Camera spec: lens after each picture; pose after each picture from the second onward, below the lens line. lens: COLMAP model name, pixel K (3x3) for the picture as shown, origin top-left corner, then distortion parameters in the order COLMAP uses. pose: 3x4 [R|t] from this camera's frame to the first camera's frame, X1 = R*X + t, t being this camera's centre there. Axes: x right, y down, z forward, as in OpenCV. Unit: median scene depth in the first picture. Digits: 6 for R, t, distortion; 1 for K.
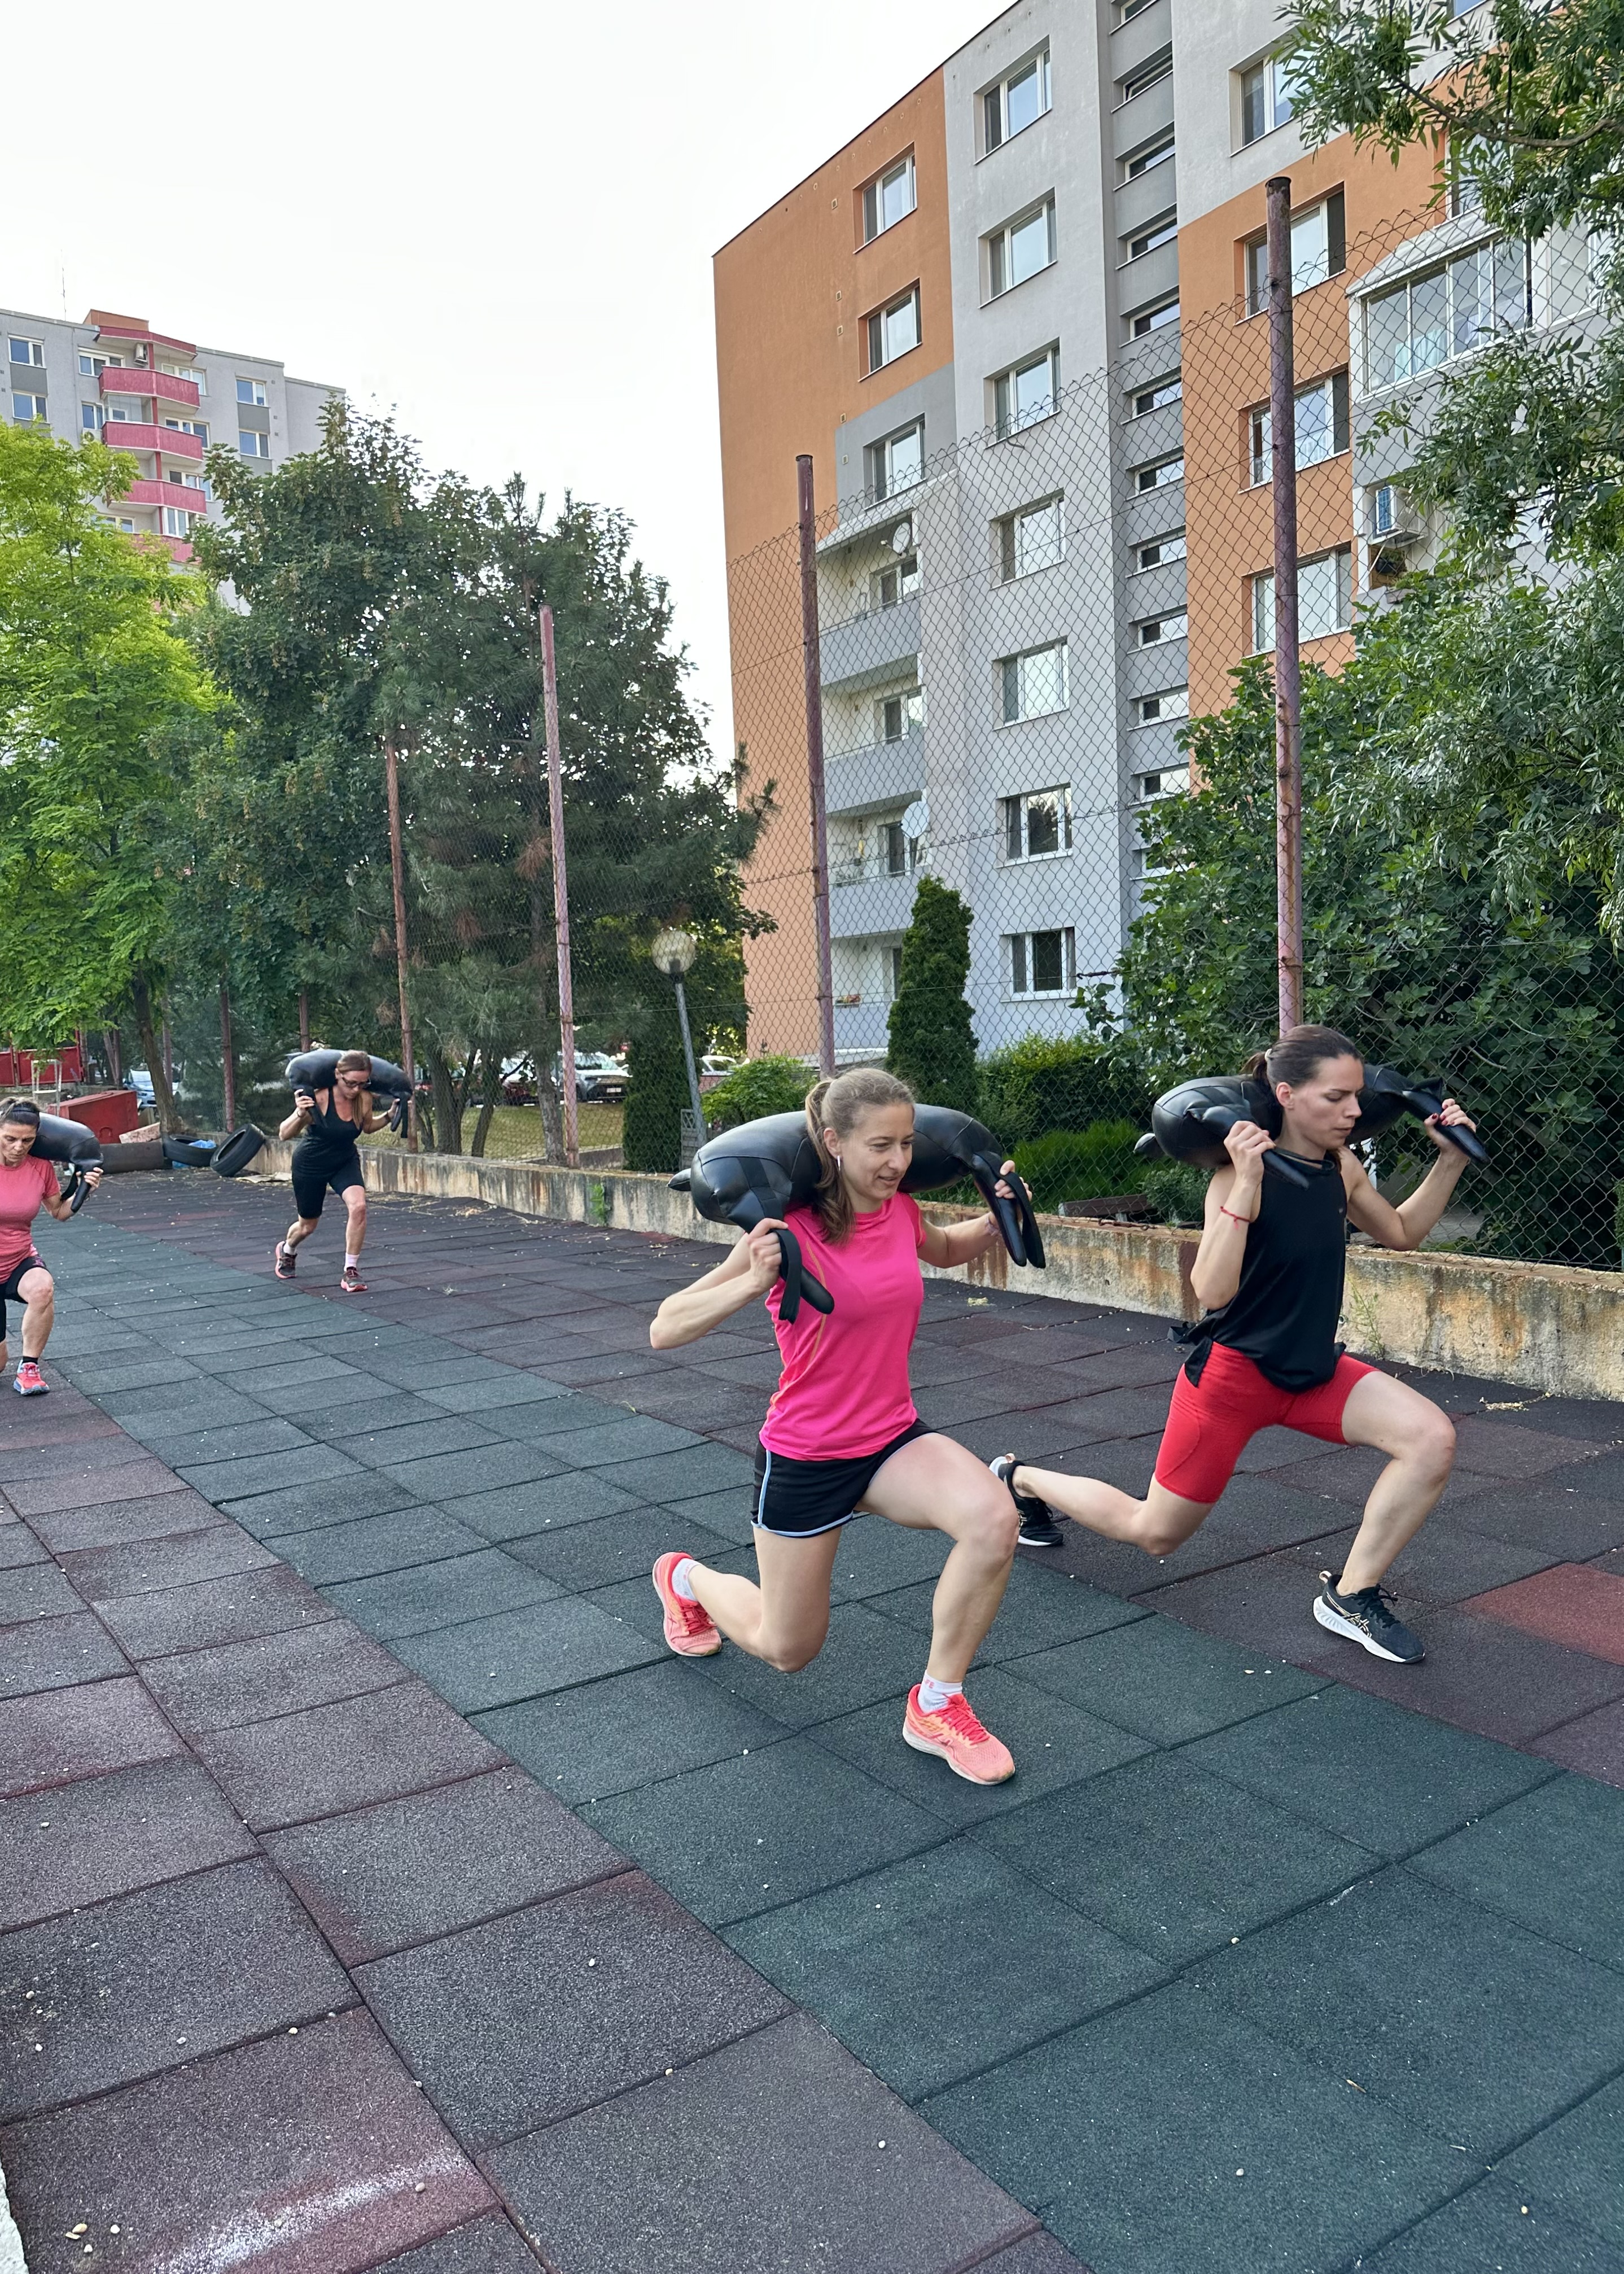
lens RADIAL K [[1621.5, 0, 813.3], [0, 1621.5, 1138.8], [0, 0, 1]] dist [0.009723, -0.002623]
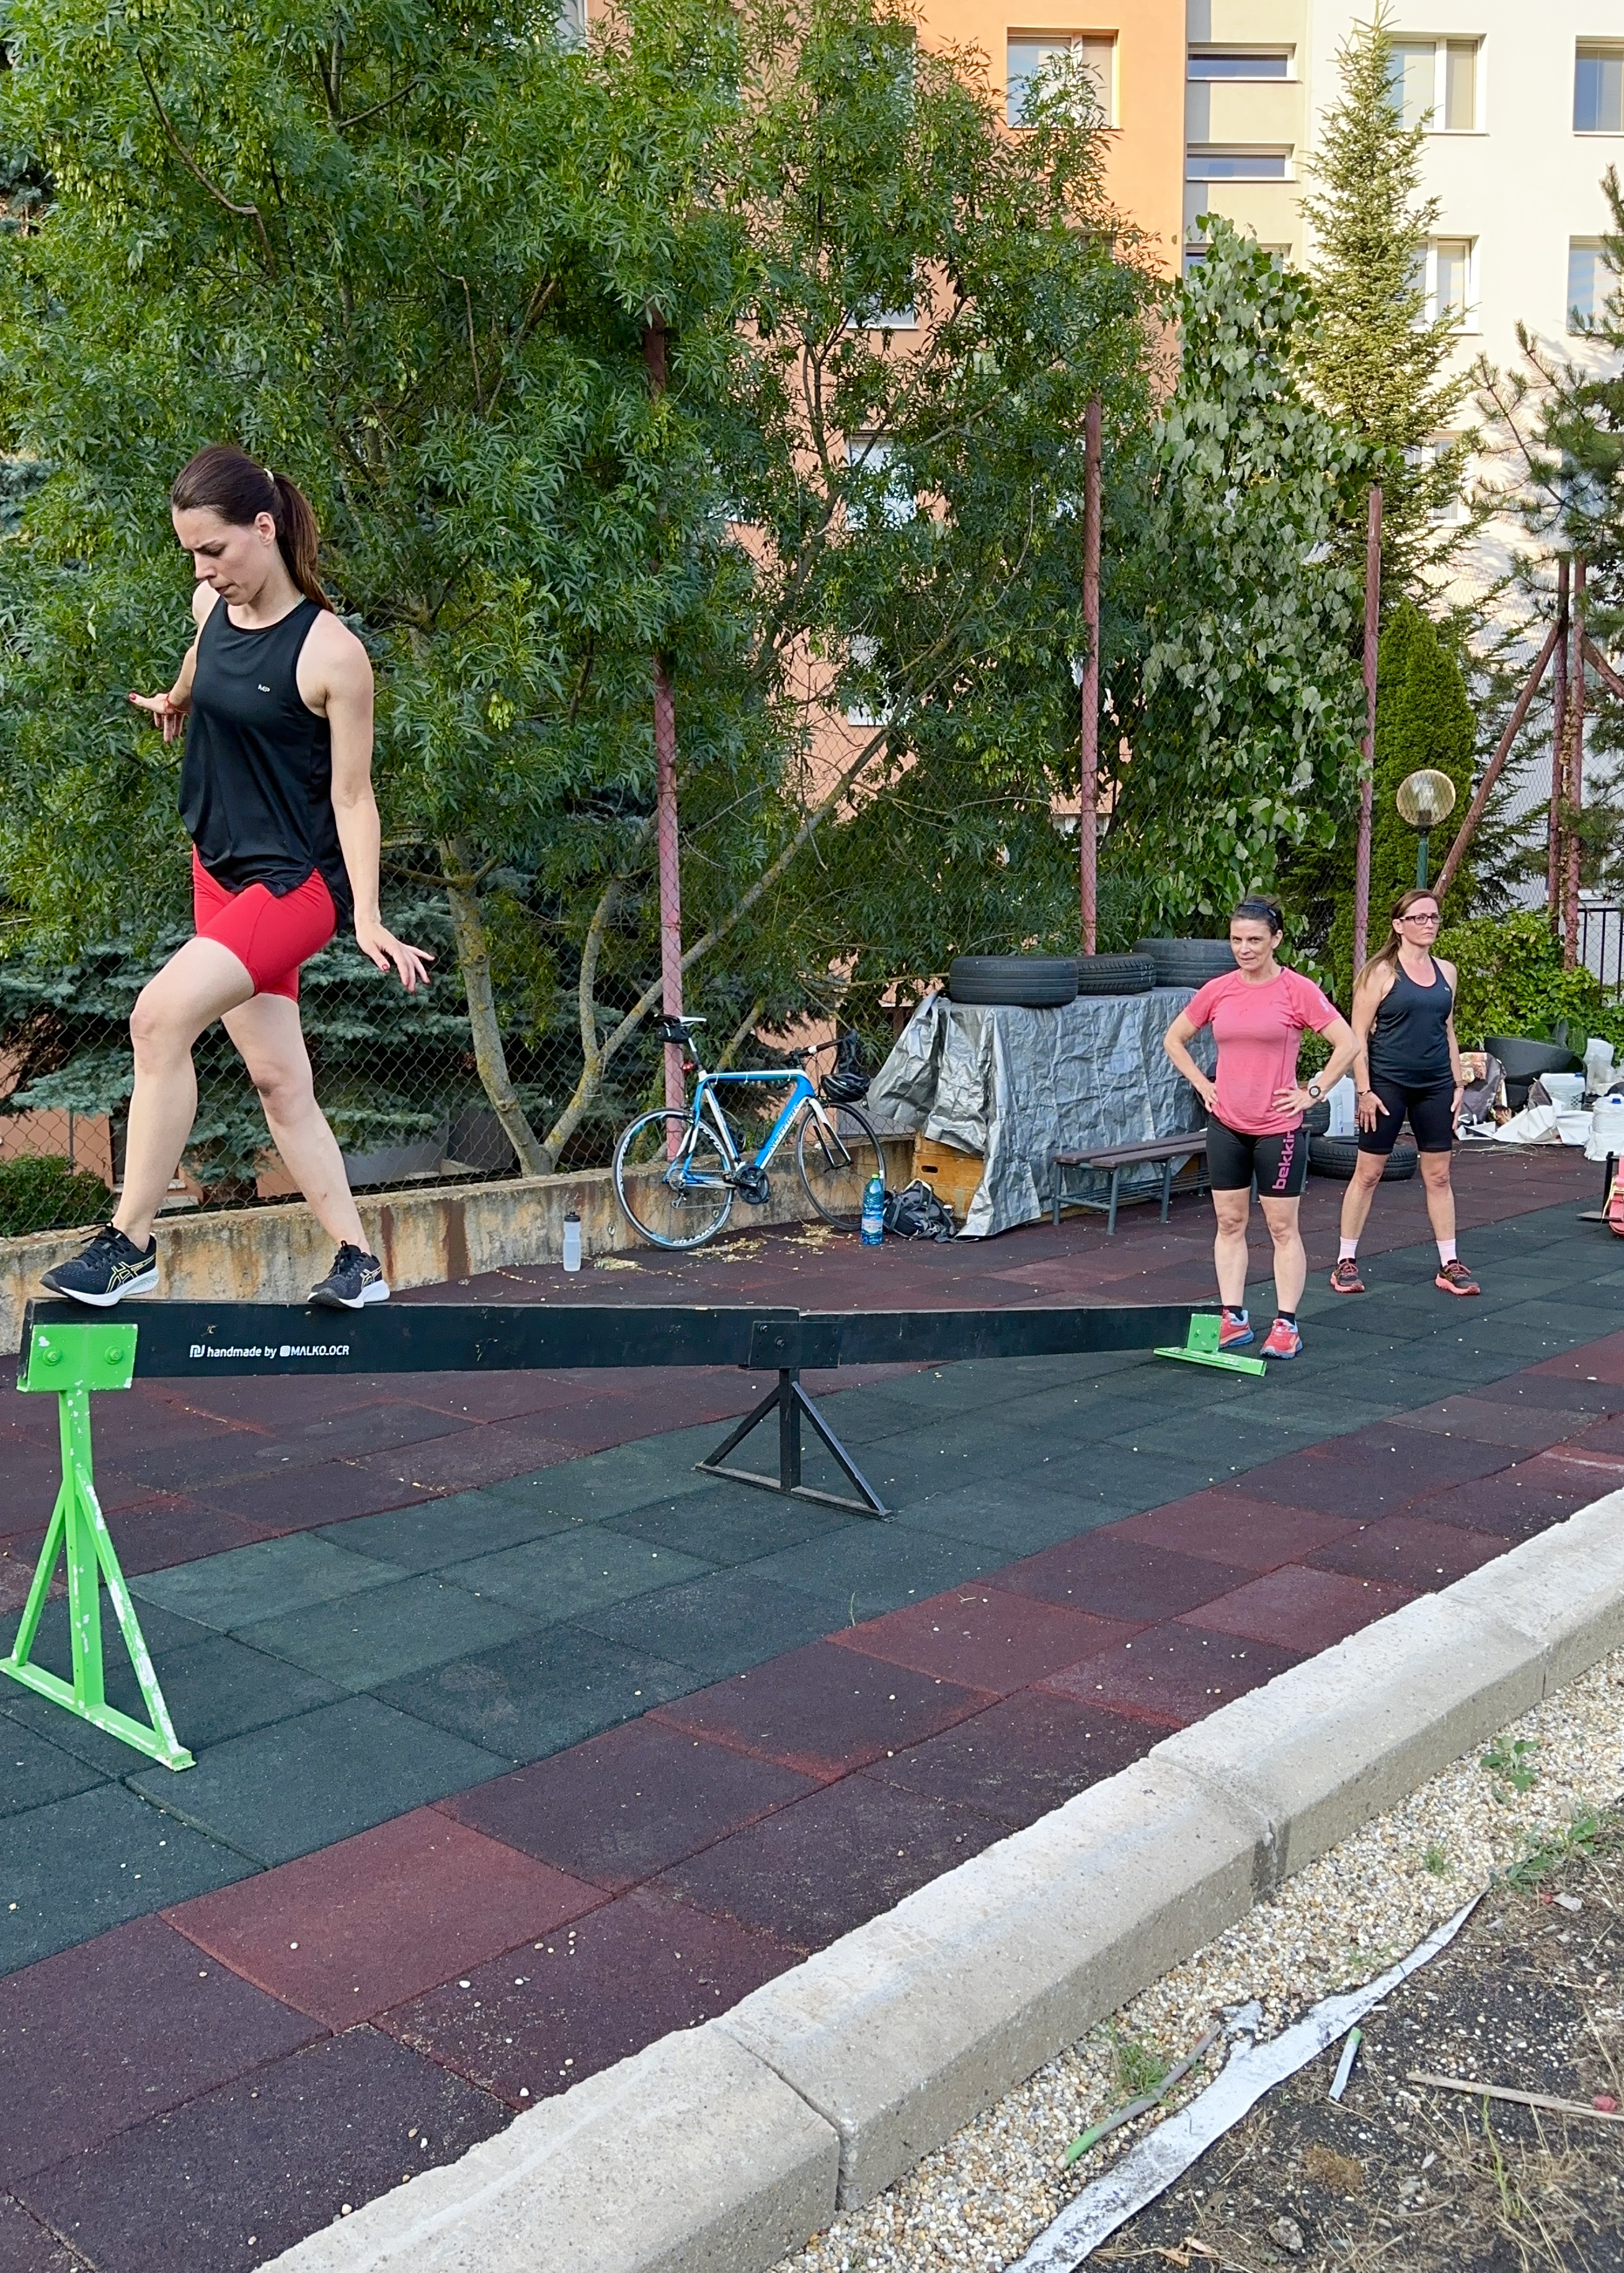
lens RADIAL K [[1975.8, 0, 811.9], [0, 1975.8, 1137.5], [0, 0, 1]] dist [0.006313, -0.004570]
pose [[-0.229409, -0.061307, 0.971397, -0.207506], [0.078057, 0.993641, 0.081145, -0.010954], [-0.970195, 0.094440, -0.223165, 0.199649]]
